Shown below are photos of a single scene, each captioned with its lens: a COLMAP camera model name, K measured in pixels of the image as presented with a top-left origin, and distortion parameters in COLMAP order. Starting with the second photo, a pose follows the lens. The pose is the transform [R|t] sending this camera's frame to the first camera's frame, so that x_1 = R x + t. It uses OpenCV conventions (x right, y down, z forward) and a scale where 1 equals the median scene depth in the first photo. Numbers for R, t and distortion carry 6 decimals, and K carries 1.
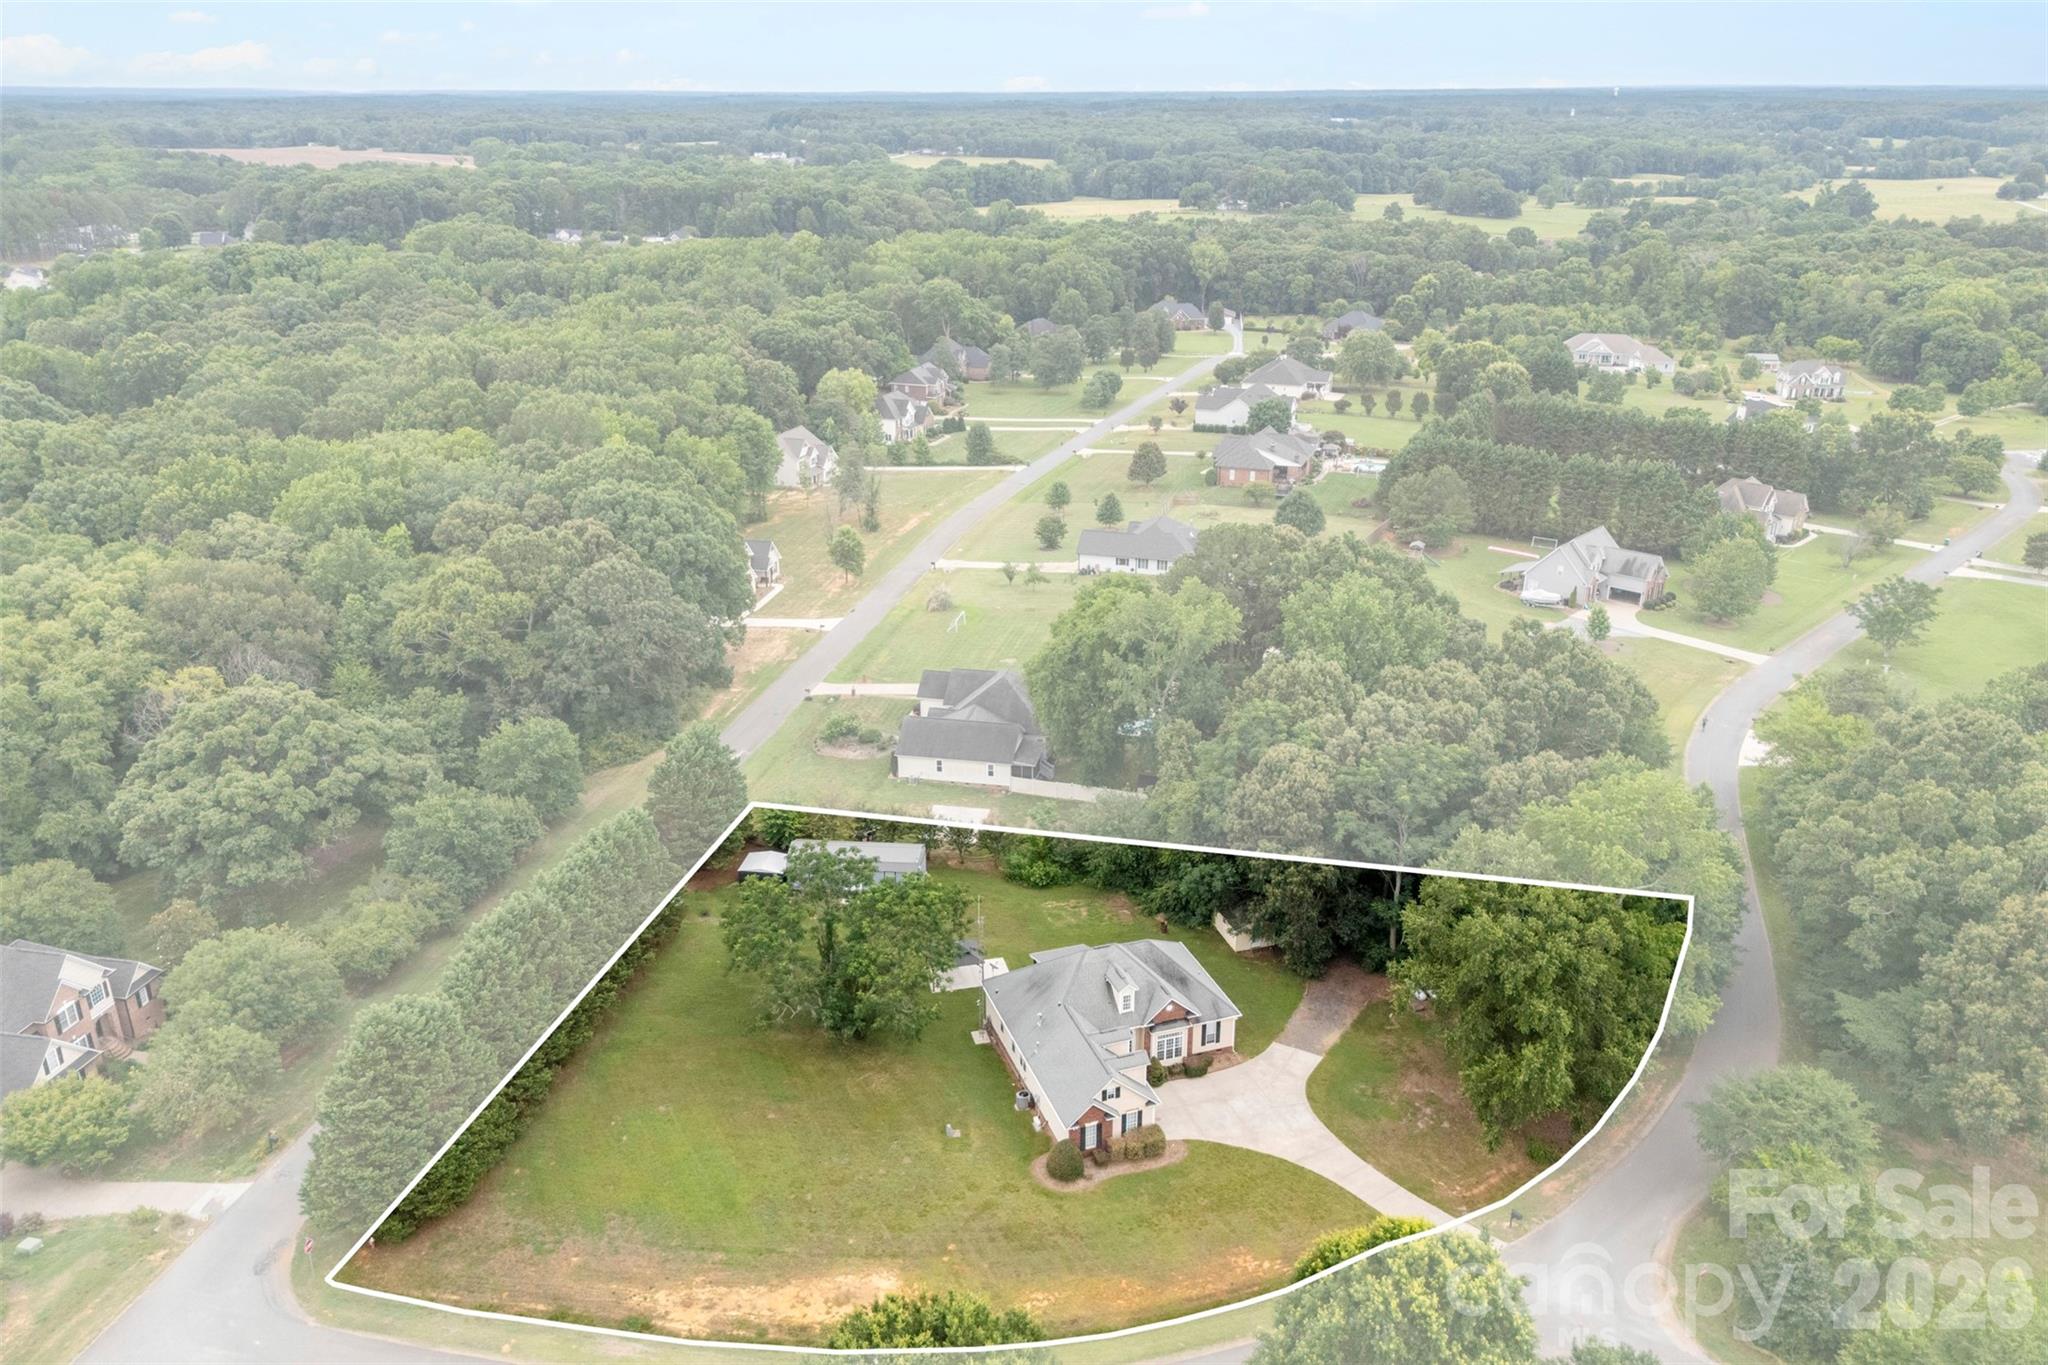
lens RADIAL K [[1507.8, 0, 1026.5], [0, 1507.8, 681.4], [0, 0, 1]] dist [0.071414, -0.069399]
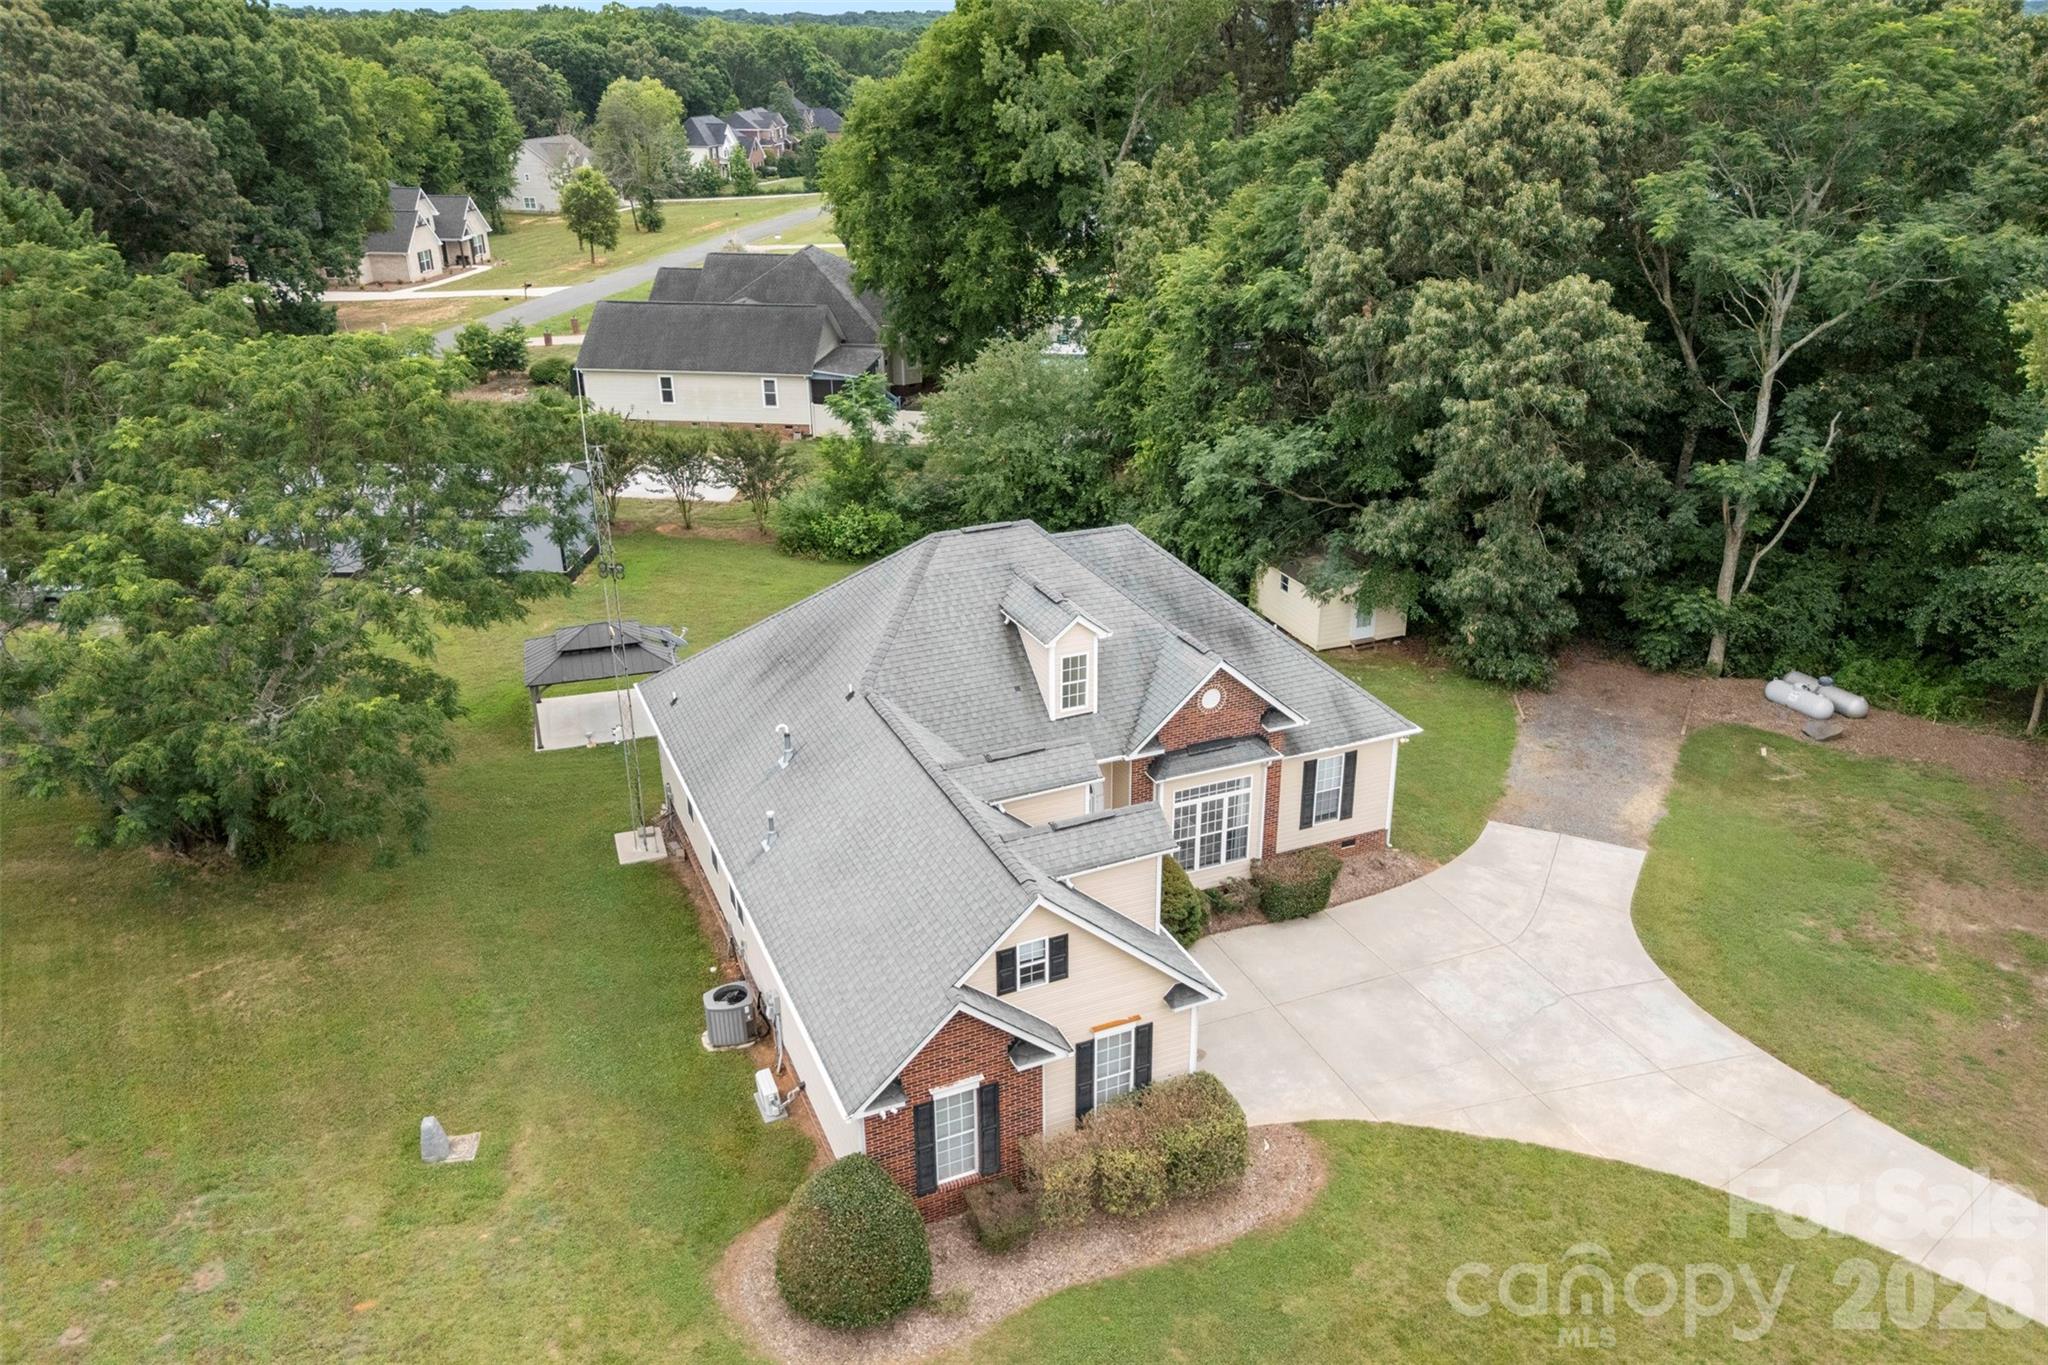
lens RADIAL K [[1507.8, 0, 1026.5], [0, 1507.8, 681.4], [0, 0, 1]] dist [0.071414, -0.069399]
pose [[0.997389, -0.035342, 0.062985, 0.028522], [0.033174, 0.998832, 0.035134, 0.151507], [-0.064153, -0.032952, 0.997396, 0.526134]]
